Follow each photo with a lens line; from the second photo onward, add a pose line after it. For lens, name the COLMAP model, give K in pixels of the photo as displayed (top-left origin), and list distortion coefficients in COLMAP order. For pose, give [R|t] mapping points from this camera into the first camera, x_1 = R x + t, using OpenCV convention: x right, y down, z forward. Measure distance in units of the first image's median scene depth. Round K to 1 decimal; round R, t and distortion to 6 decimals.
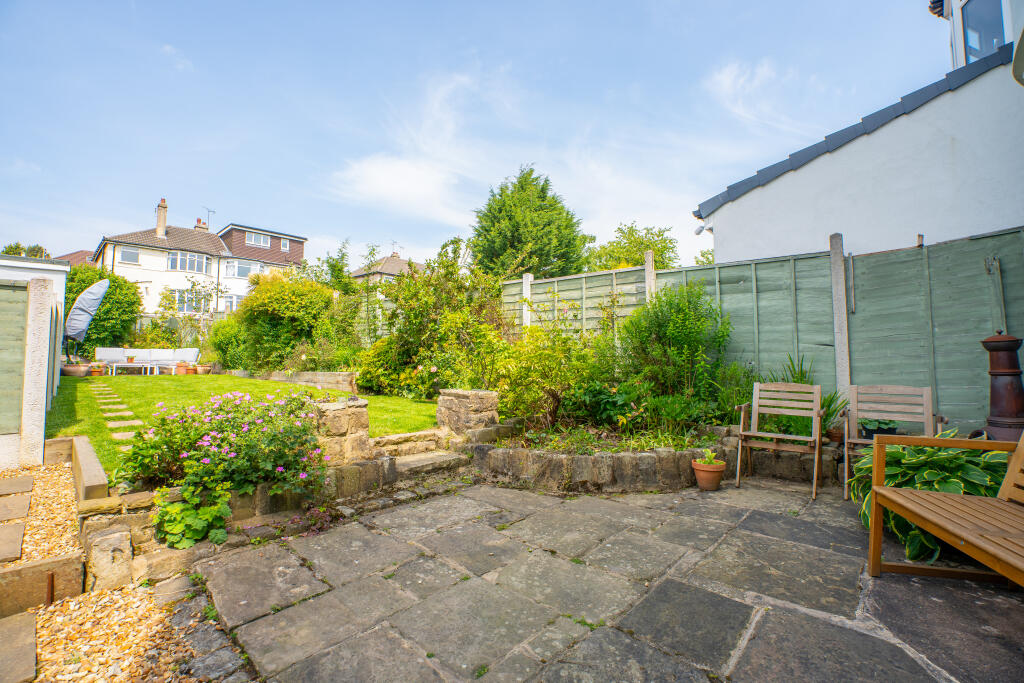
lens RADIAL K [[450.8, 0, 512.0], [0, 450.8, 341.5], [0, 0, 1]] dist [-0.089312, 0.028769]
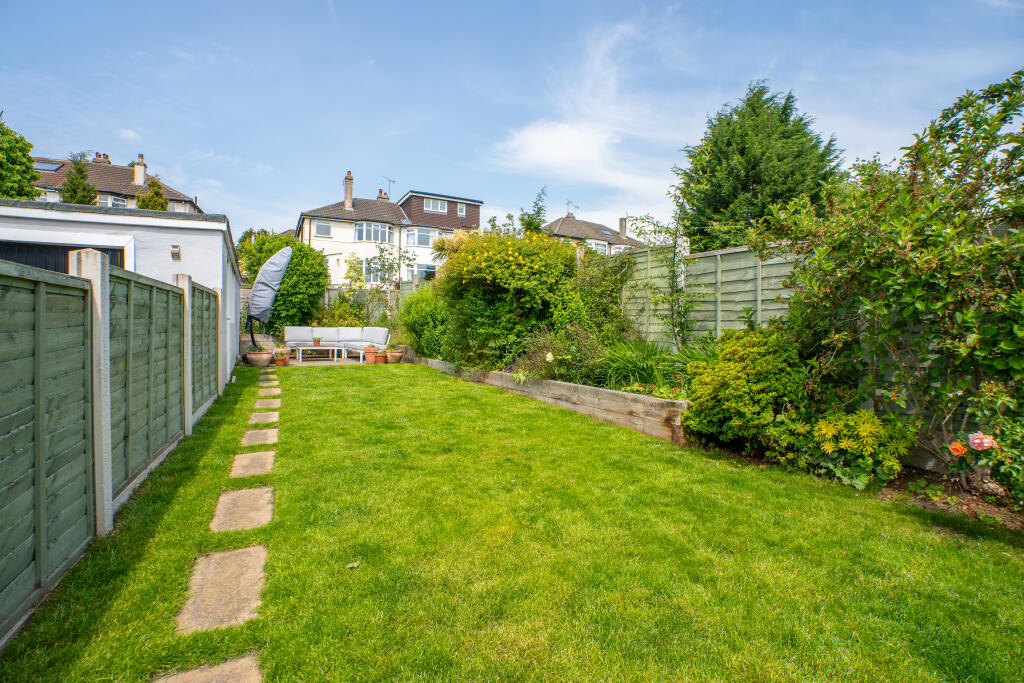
lens RADIAL K [[450.8, 0, 512.0], [0, 450.8, 341.5], [0, 0, 1]] dist [-0.089312, 0.028769]
pose [[0.941355, 0.023029, -0.336630, -0.164283], [0.002954, 0.997068, 0.076468, -0.016938], [0.337404, -0.072978, 0.938527, 0.214150]]
